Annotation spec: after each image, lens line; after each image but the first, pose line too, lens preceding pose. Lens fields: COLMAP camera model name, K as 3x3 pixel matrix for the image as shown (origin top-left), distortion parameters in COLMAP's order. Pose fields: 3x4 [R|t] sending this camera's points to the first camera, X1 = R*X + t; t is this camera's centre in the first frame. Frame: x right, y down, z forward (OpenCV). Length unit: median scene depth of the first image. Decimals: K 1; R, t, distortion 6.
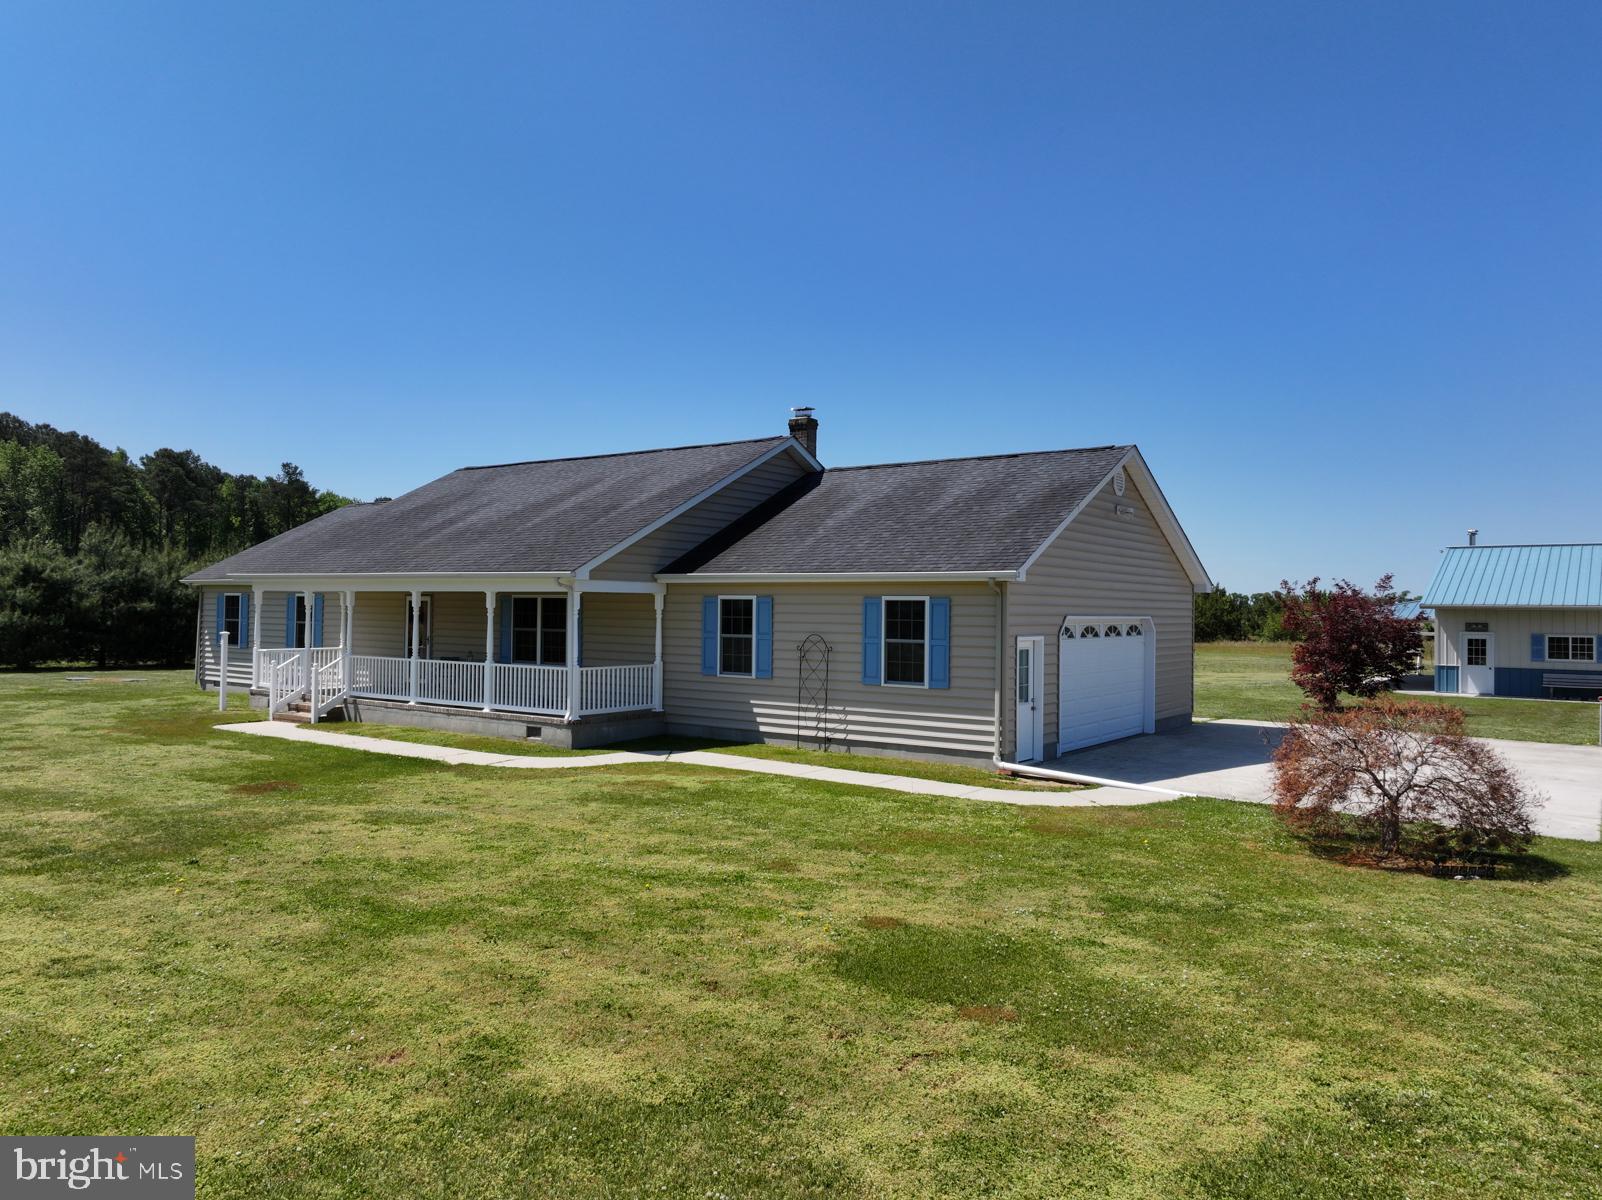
lens RADIAL K [[1126.0, 0, 807.7], [0, 1126.0, 597.3], [0, 0, 1]] dist [0.000459, 0.014101]
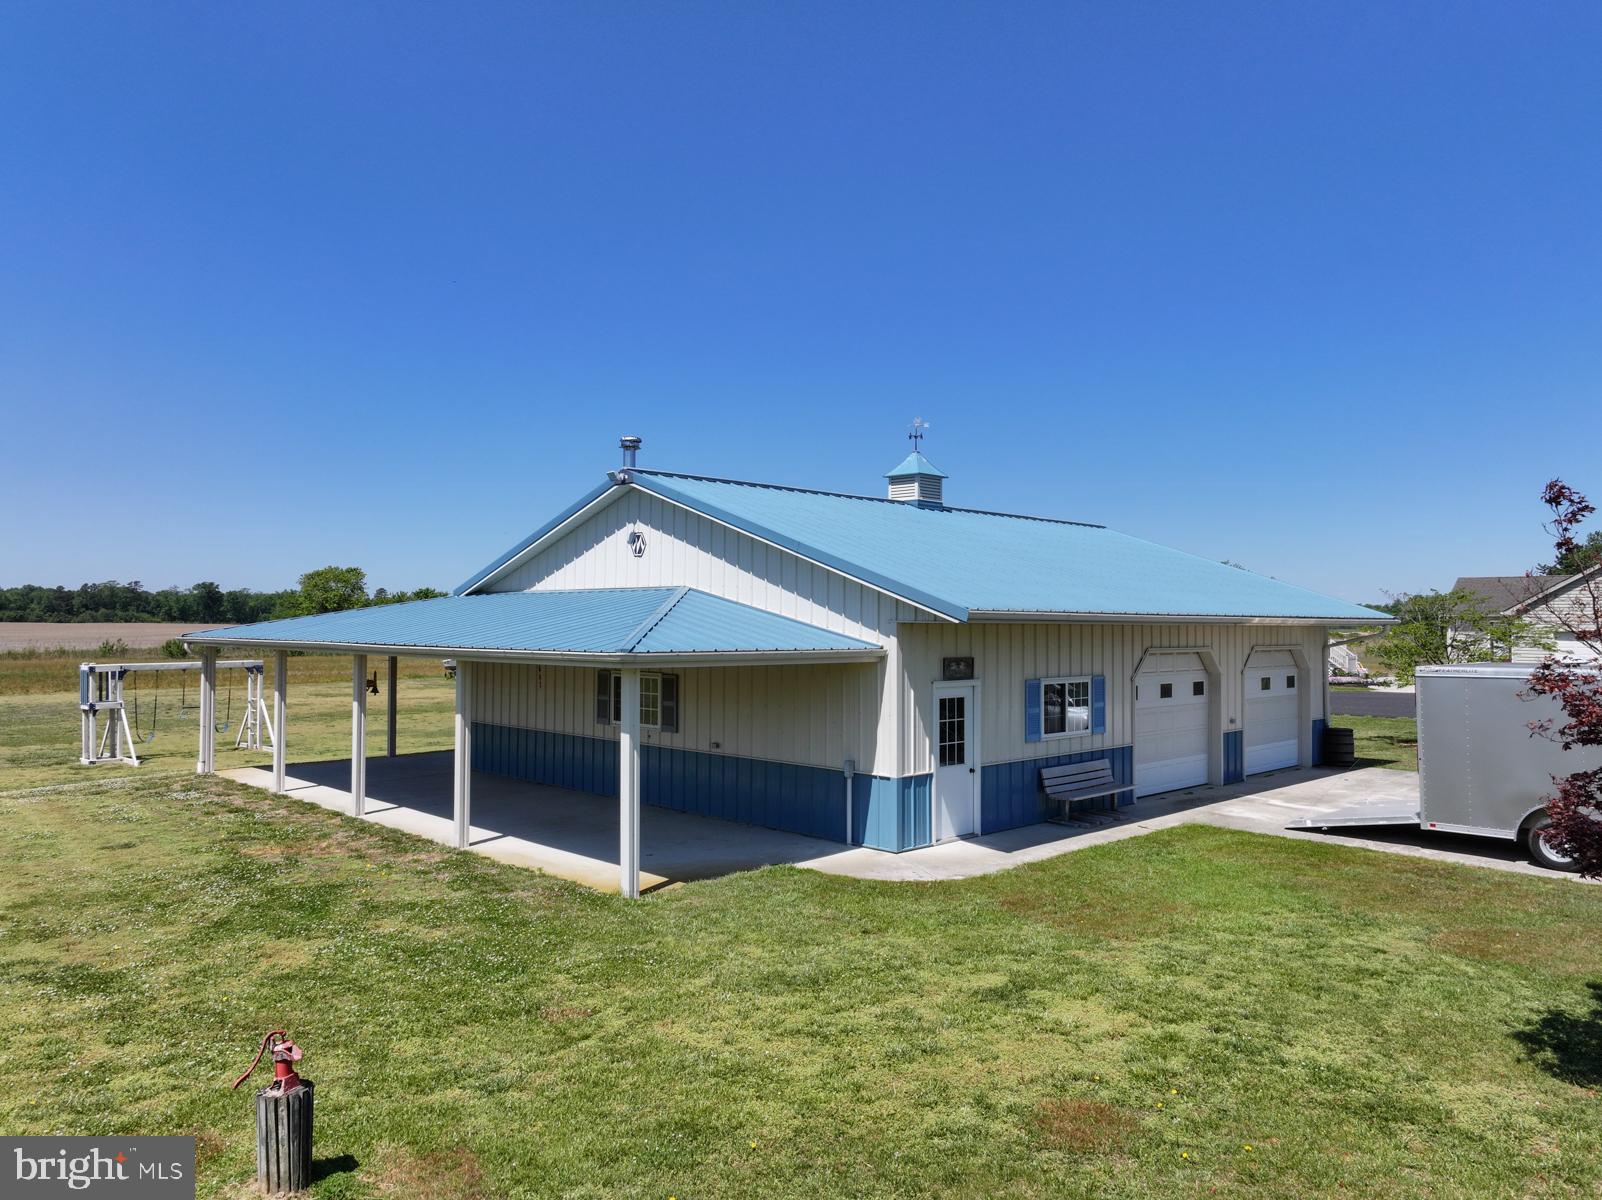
lens RADIAL K [[1126.0, 0, 796.2], [0, 1126.0, 603.7], [0, 0, 1]] dist [0.000459, 0.014101]
pose [[0.171972, 0.006772, 0.985079, 0.222979], [-0.014460, 0.999886, -0.004349, 0.007031], [-0.984996, -0.013496, 0.172050, 1.125856]]
